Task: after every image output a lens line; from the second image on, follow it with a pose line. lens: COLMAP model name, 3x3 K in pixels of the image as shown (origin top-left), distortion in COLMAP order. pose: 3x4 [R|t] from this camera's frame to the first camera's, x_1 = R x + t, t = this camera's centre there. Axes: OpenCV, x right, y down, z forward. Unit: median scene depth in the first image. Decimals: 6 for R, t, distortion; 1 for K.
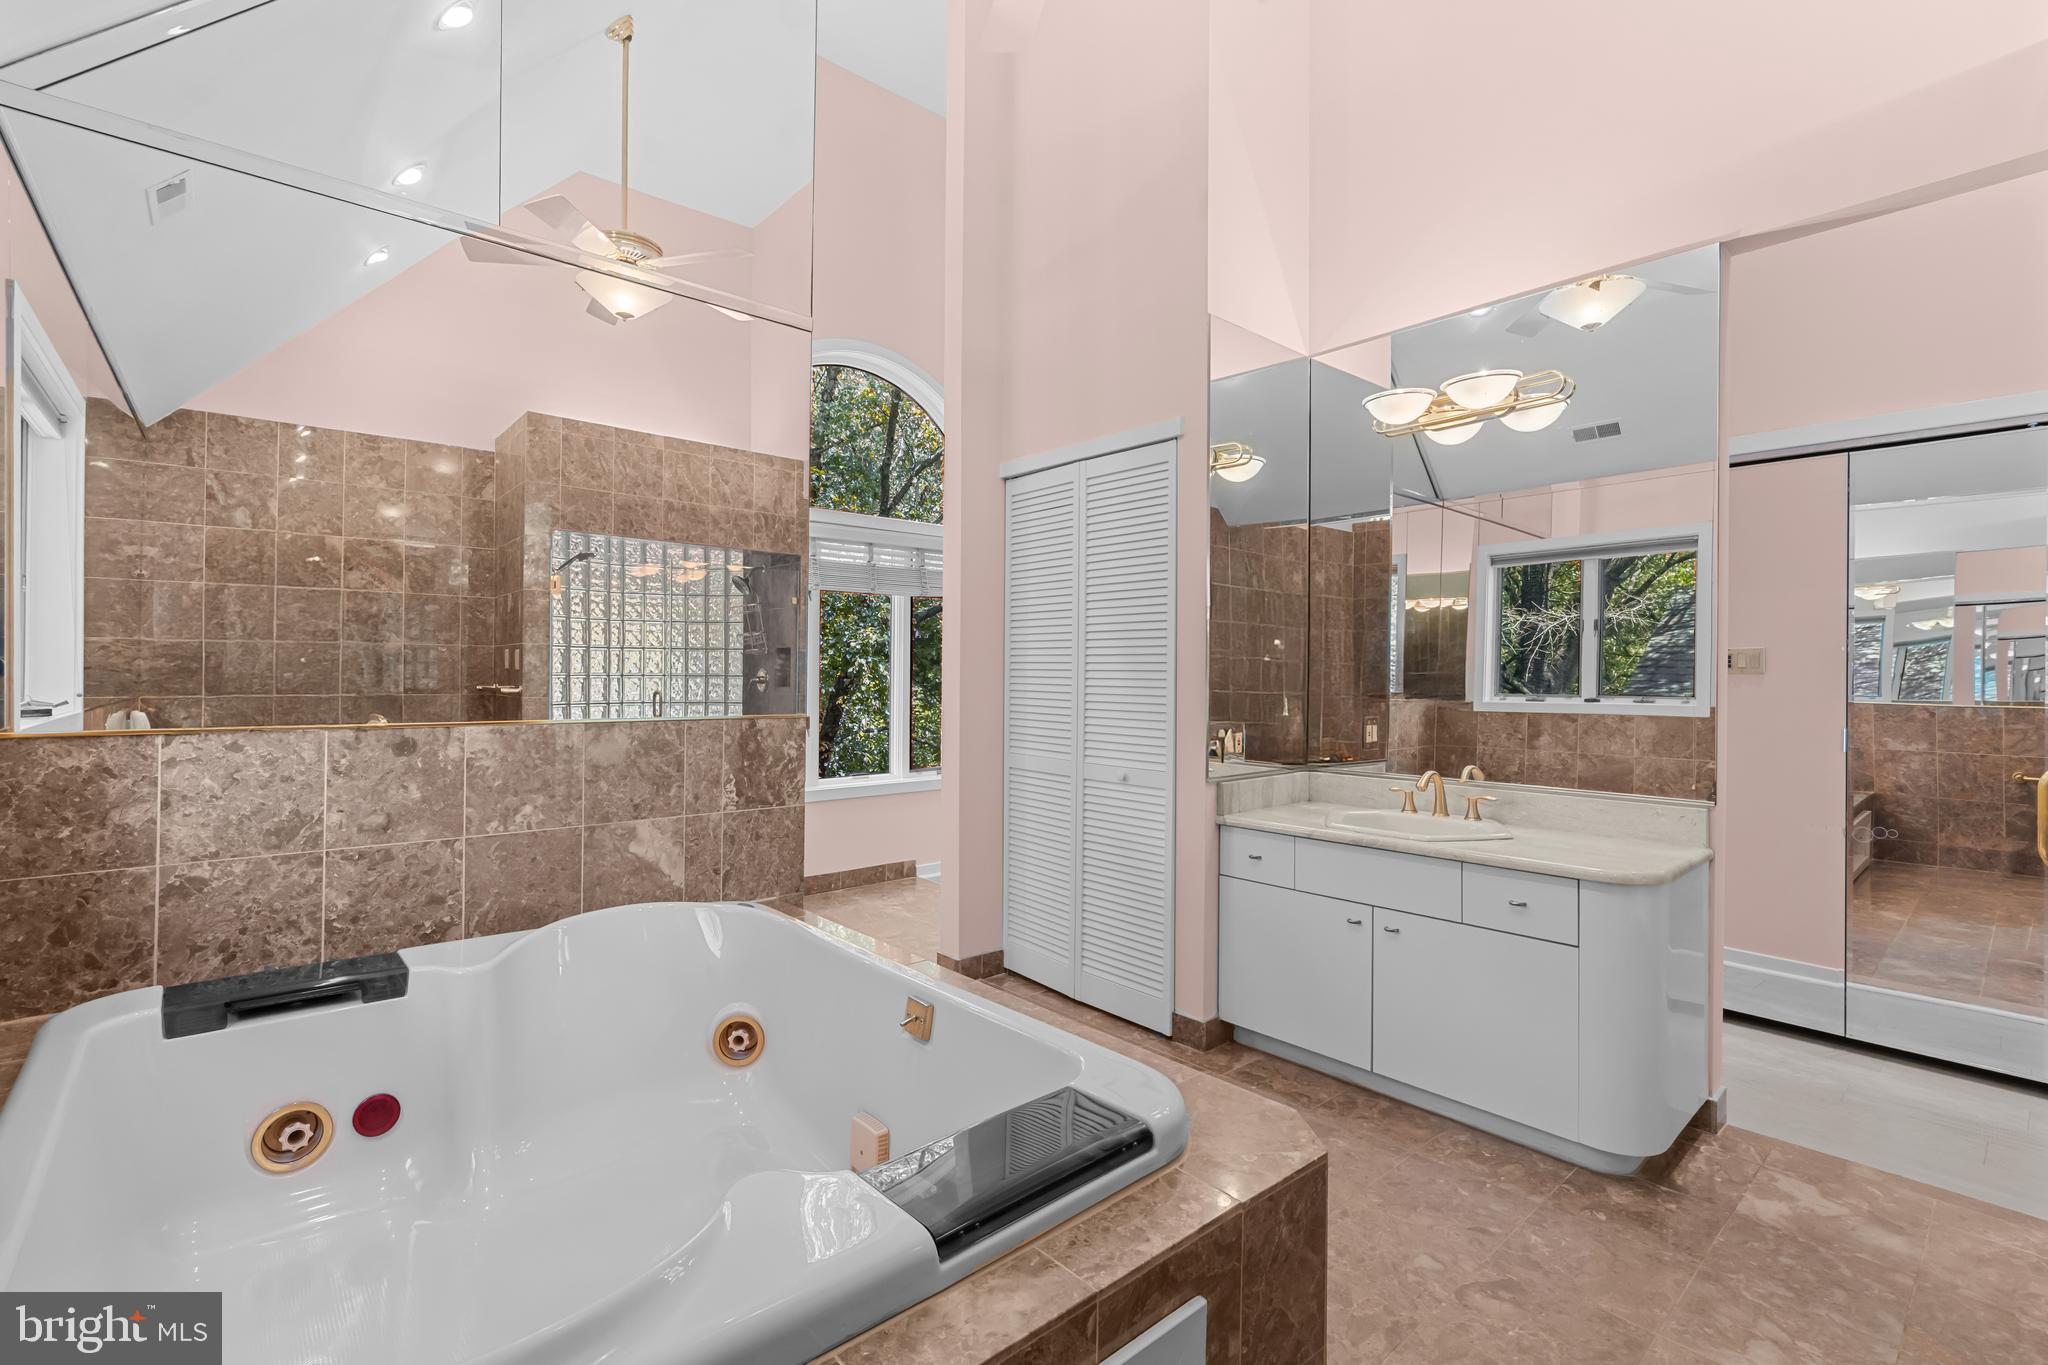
lens RADIAL K [[912.8, 0, 1033.1], [0, 912.8, 685.7], [0, 0, 1]] dist [-0.003700, 0.001037]
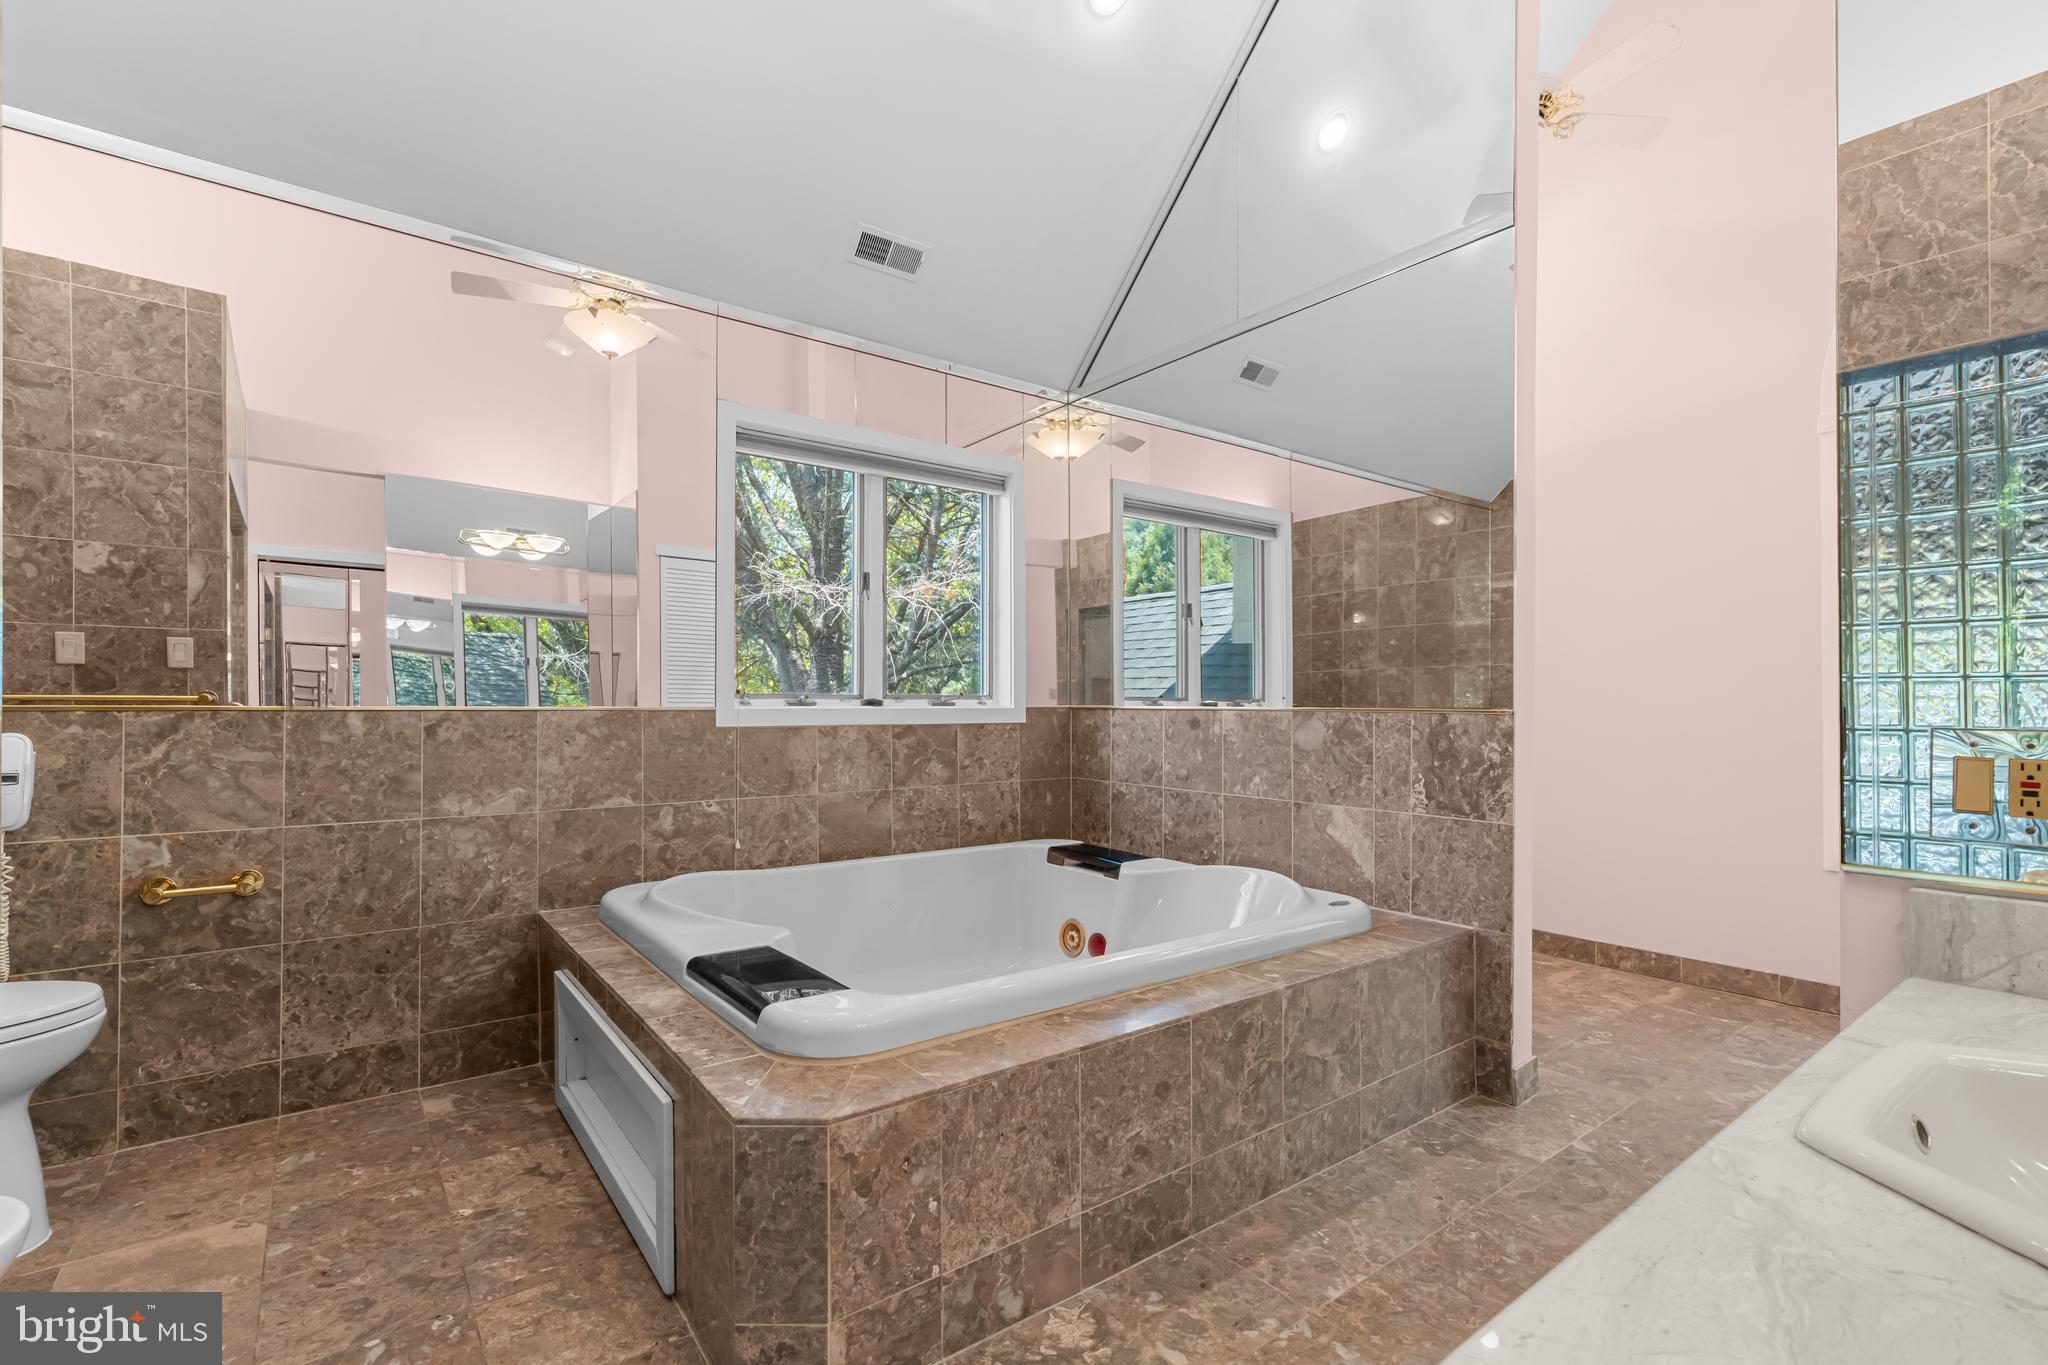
lens RADIAL K [[912.8, 0, 1033.1], [0, 912.8, 685.7], [0, 0, 1]] dist [-0.003700, 0.001037]
pose [[-0.069821, -0.037484, -0.996855, 0.636910], [-0.027269, 0.998992, -0.035654, 0.054921], [0.997187, 0.024693, -0.070772, 0.706129]]
